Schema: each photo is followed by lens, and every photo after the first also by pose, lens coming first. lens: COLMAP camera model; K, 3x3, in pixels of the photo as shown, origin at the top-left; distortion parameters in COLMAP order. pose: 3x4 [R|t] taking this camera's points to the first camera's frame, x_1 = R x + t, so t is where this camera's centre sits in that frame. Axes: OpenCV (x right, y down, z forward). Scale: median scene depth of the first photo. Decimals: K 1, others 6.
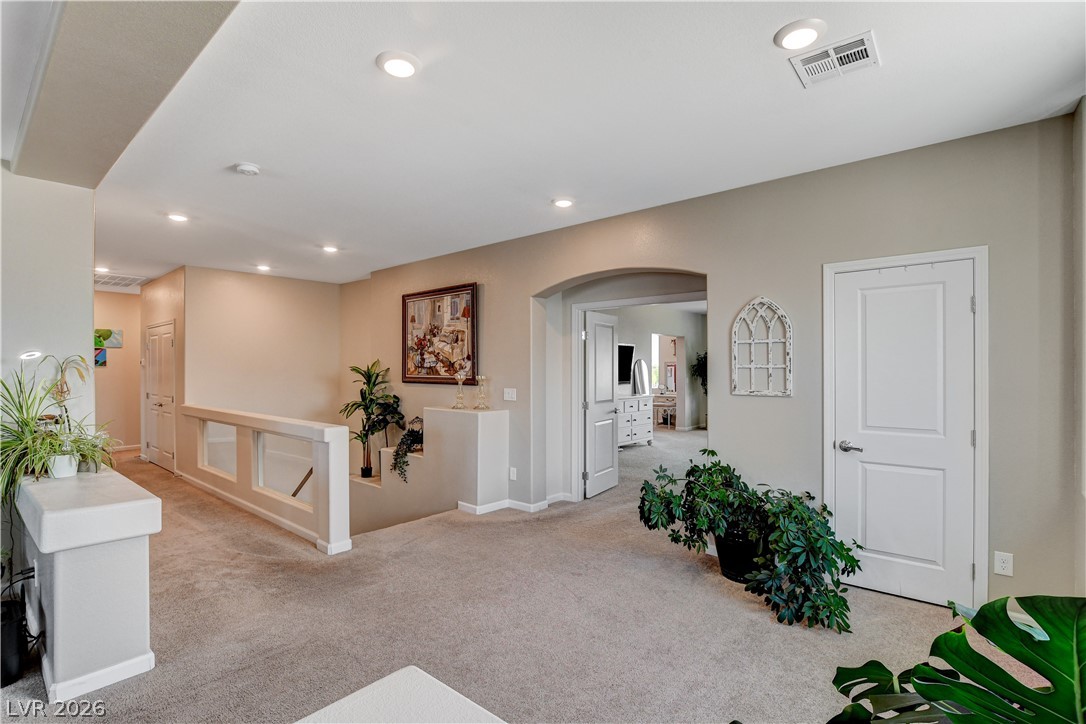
lens RADIAL K [[526.1, 0, 545.0], [0, 526.1, 370.1], [0, 0, 1]] dist [-0.011903, 0.000121]
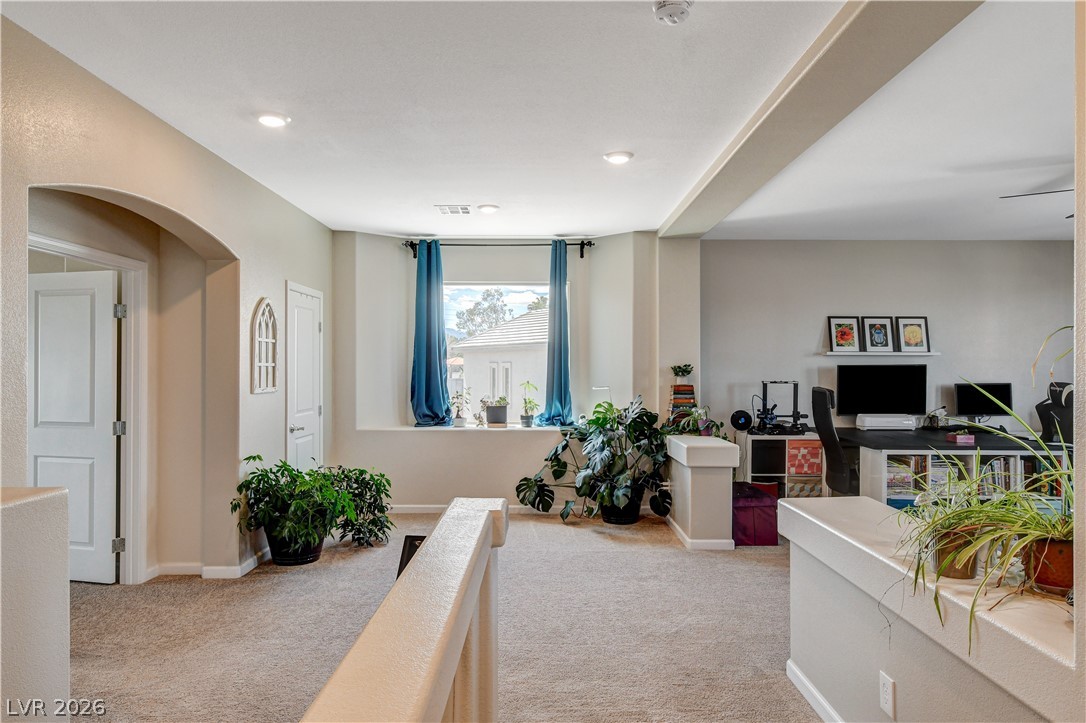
lens RADIAL K [[660.4, 0, 543.0], [0, 660.4, 361.5], [0, 0, 1]] dist [-0.003209, 0.000412]
pose [[-0.652095, 0.010198, 0.758068, -0.944607], [0.003192, 0.999938, -0.010706, 0.002064], [-0.758130, -0.004562, -0.652087, 1.456560]]
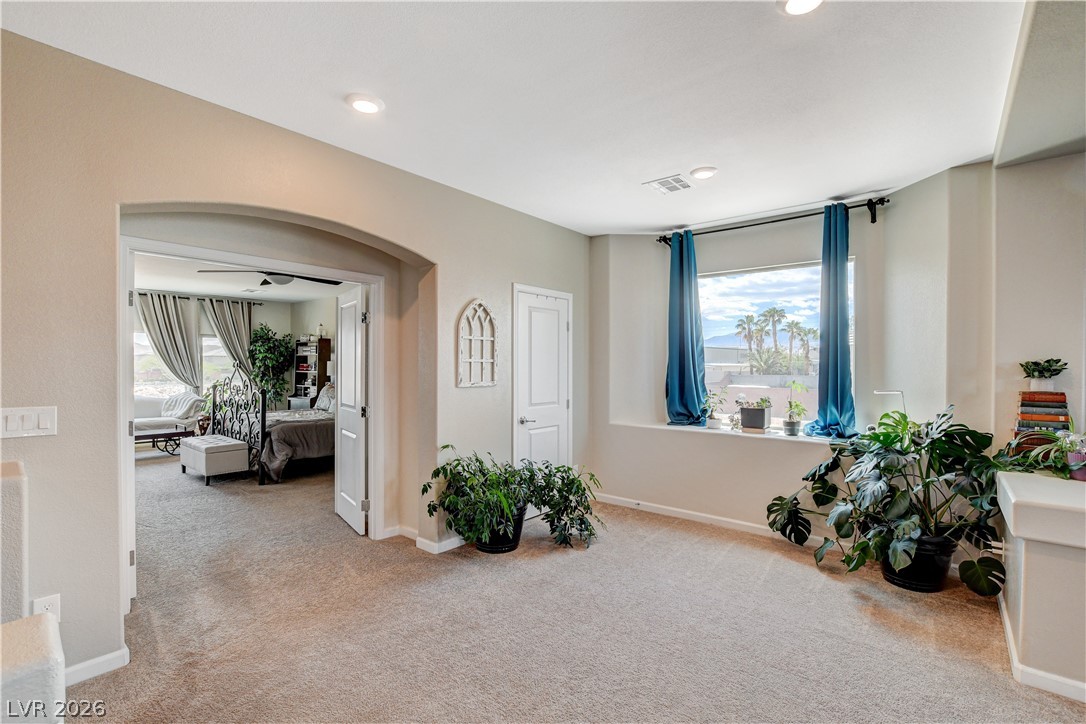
lens RADIAL K [[489.6, 0, 548.6], [0, 489.6, 369.0], [0, 0, 1]] dist [-0.016005, 0.000306]
pose [[-0.021106, -0.002306, 0.999775, -0.649384], [-0.001772, 0.999996, 0.002269, 0.008015], [-0.999776, -0.001724, -0.021110, 0.885470]]
